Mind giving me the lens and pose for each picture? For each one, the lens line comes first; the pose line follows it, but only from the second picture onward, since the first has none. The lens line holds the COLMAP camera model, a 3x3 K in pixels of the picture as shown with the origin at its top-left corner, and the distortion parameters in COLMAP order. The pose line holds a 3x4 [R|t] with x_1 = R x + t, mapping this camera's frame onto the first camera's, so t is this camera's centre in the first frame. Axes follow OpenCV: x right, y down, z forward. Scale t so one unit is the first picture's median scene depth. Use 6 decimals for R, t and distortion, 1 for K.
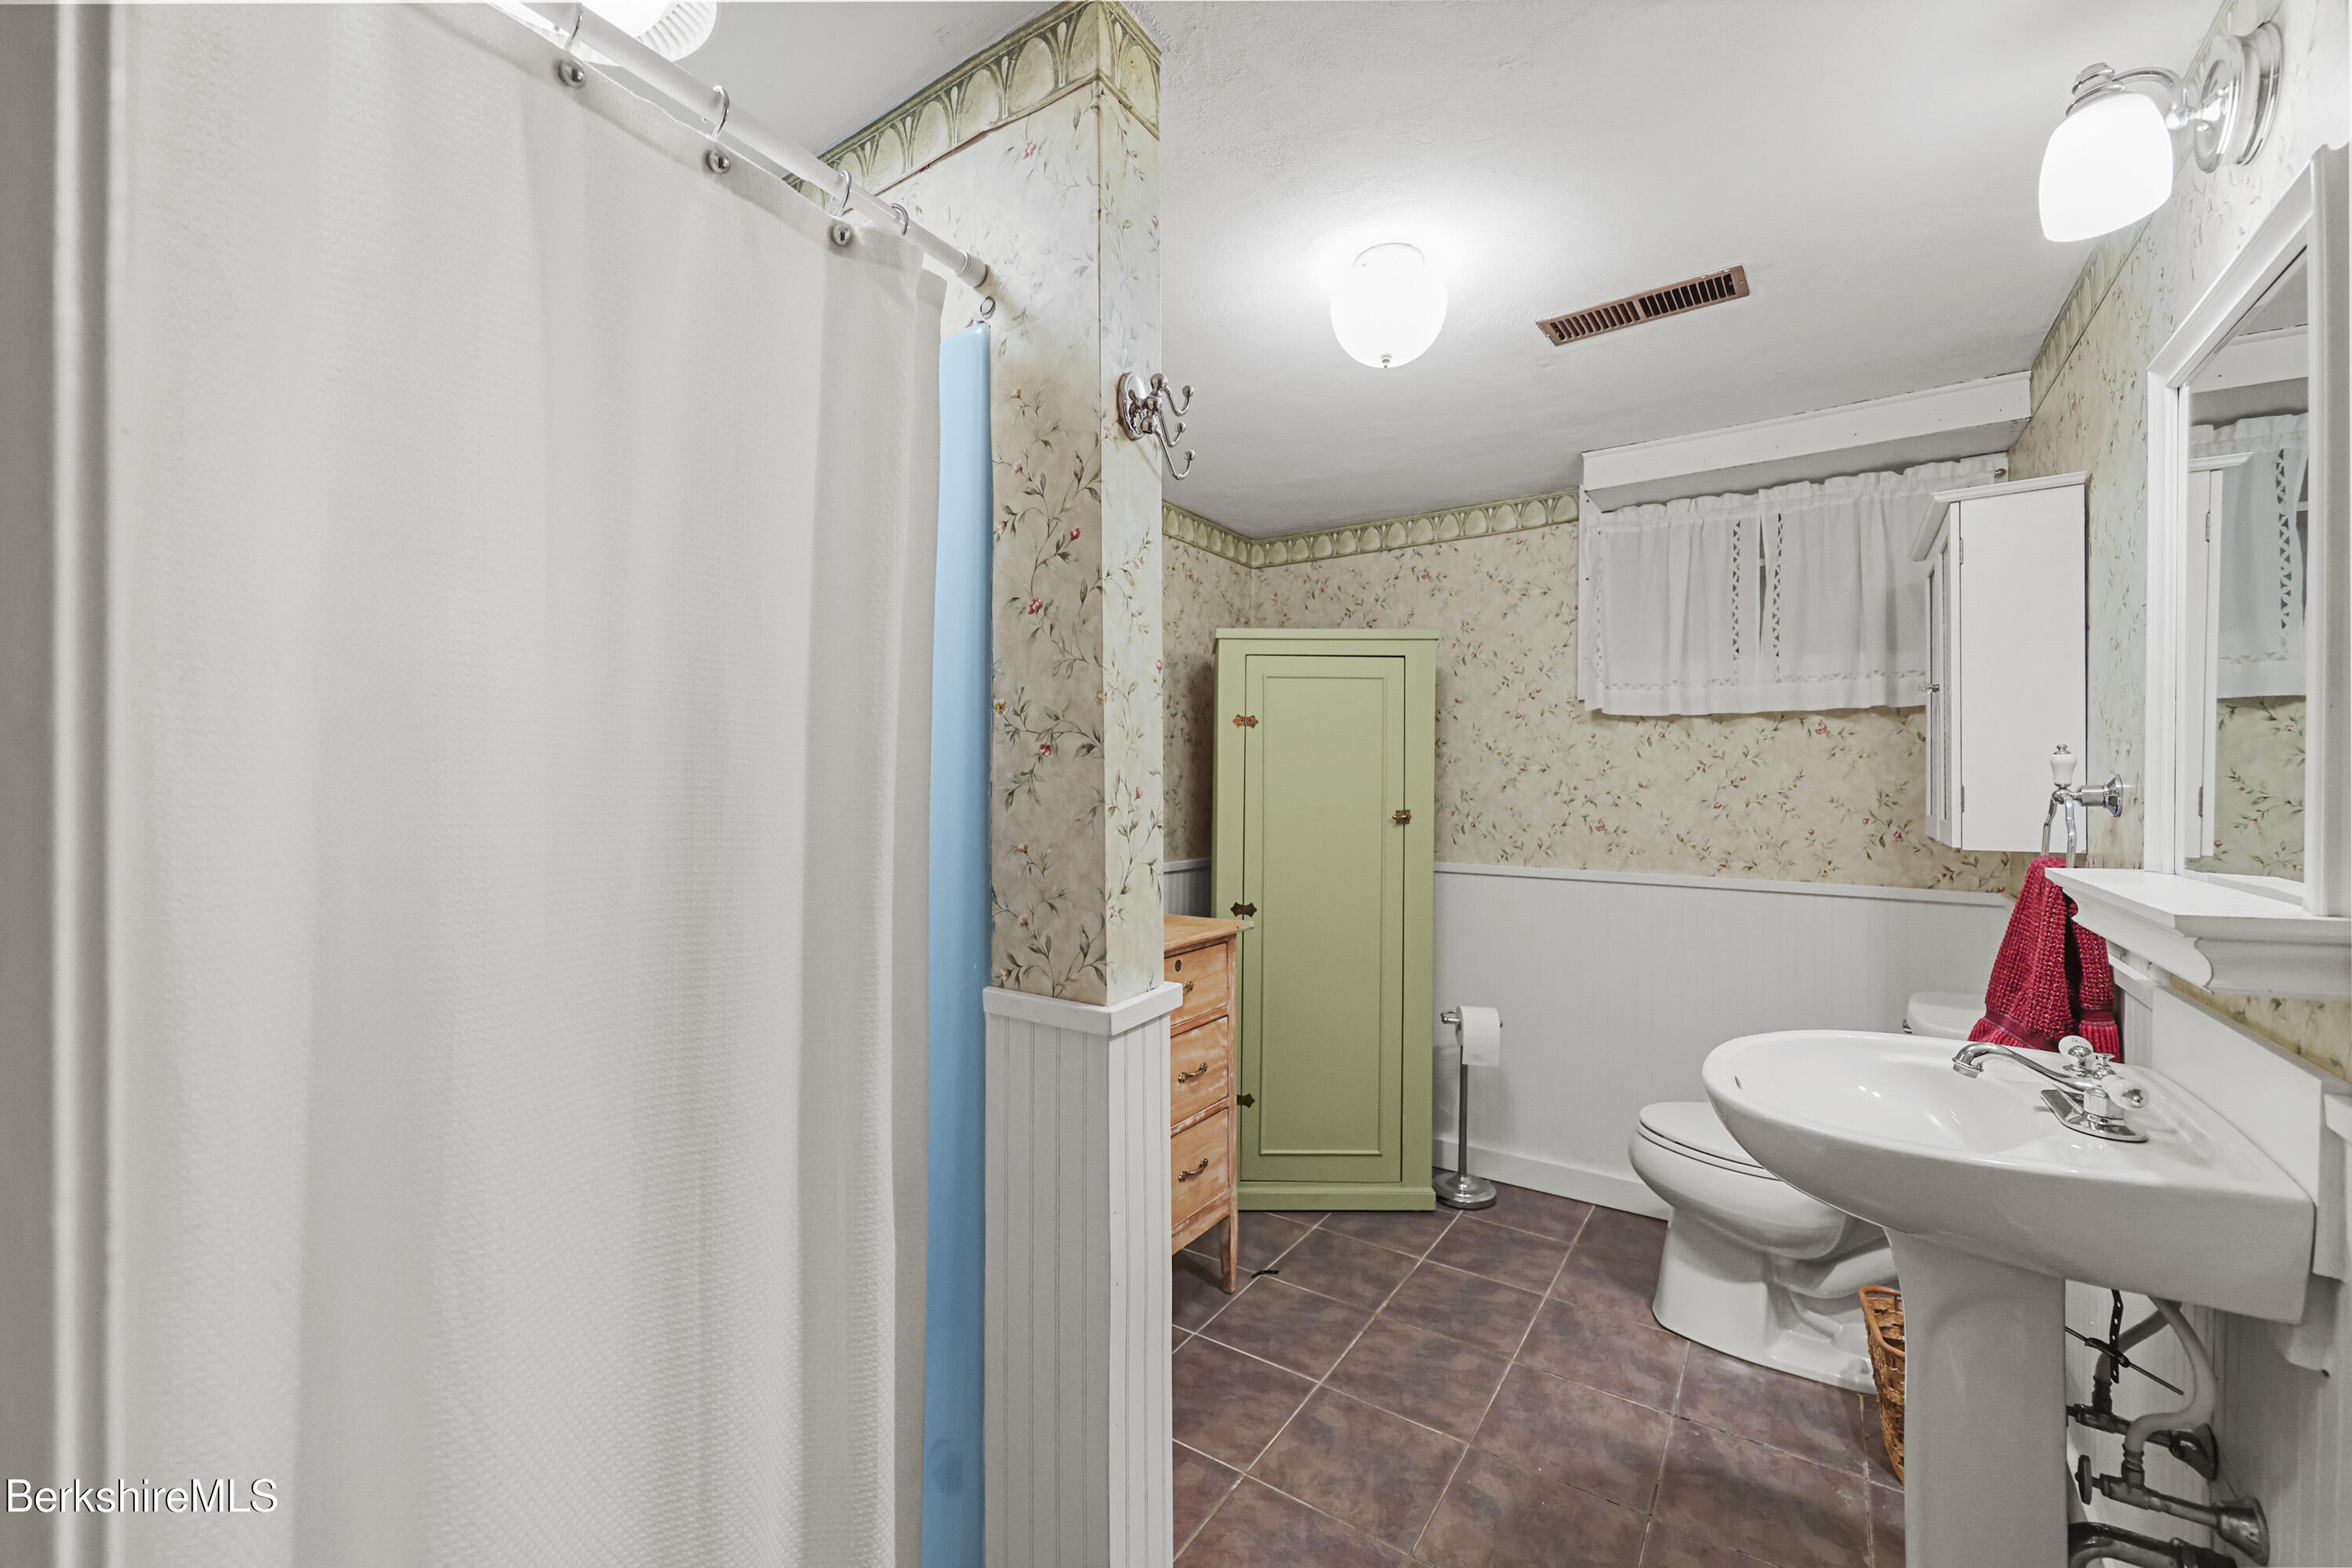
lens RADIAL K [[950.7, 0, 1181.1], [0, 950.7, 776.0], [0, 0, 1]] dist [0.000708, -0.000518]
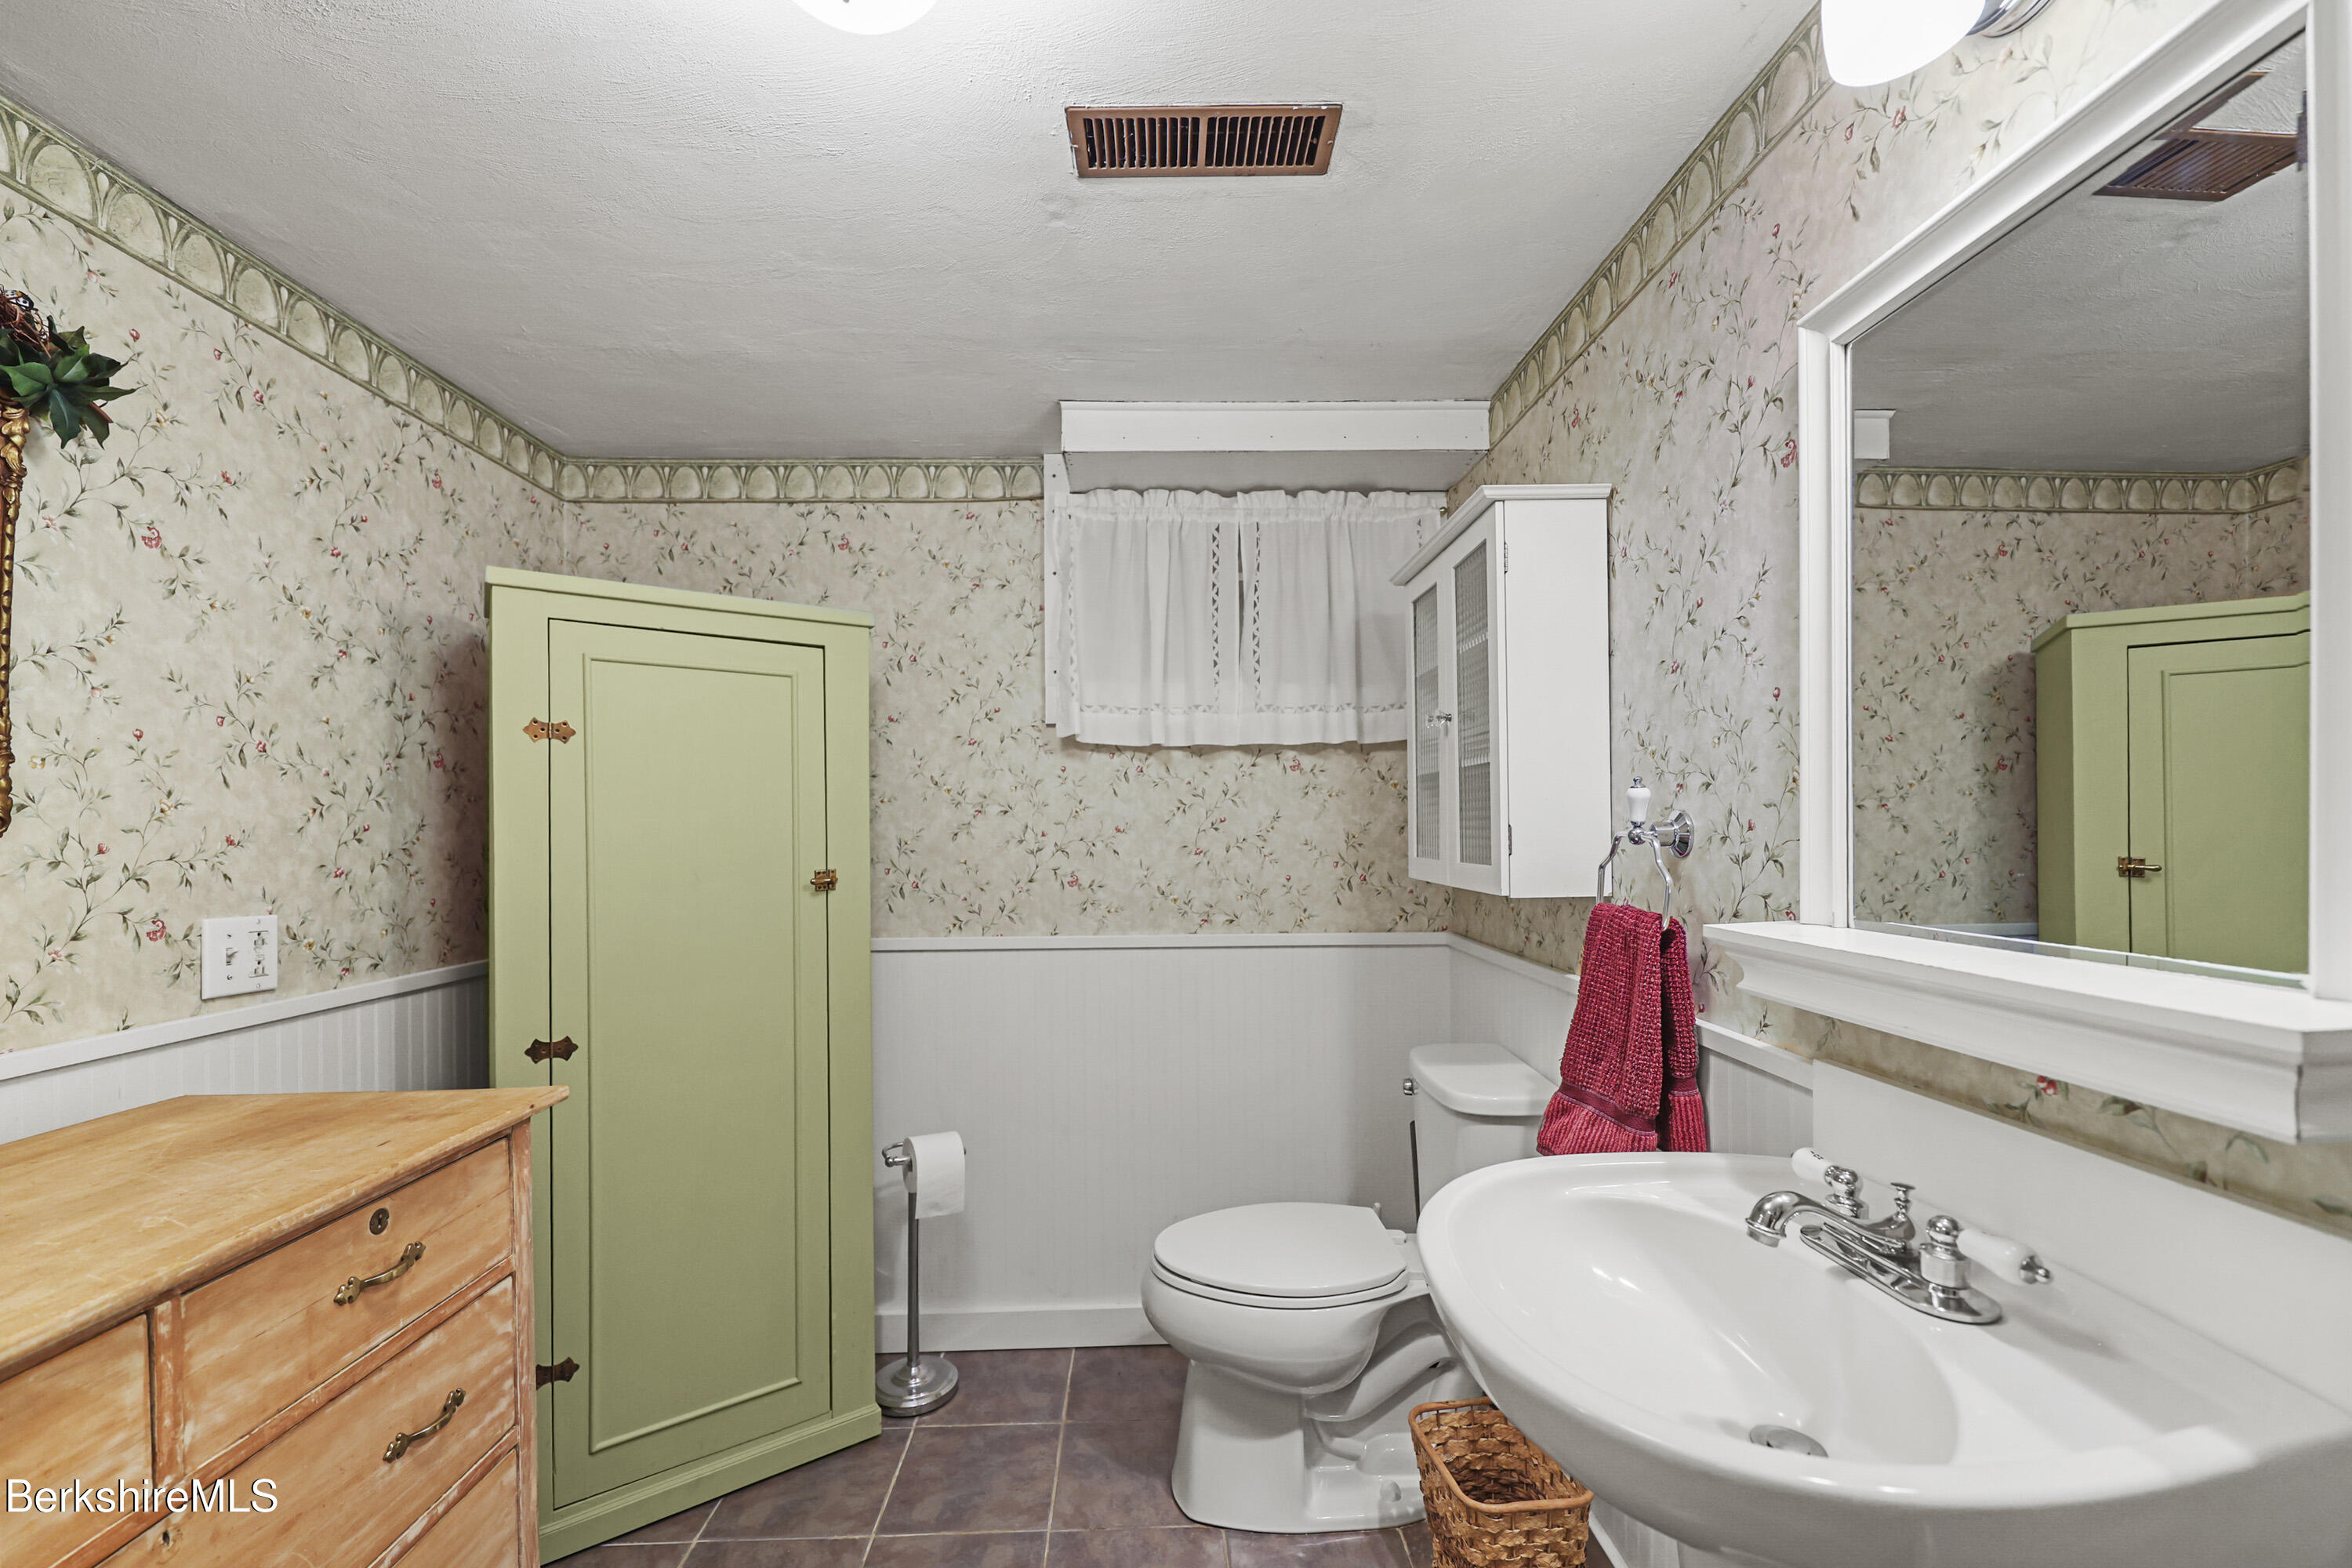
lens RADIAL K [[950.7, 0, 1168.9], [0, 950.7, 830.4], [0, 0, 1]] dist [0.000708, -0.000518]
pose [[0.809775, -0.015403, 0.586538, 0.033234], [0.009734, 0.999870, 0.012819, 0.000401], [-0.586660, -0.004671, 0.809820, 0.309766]]
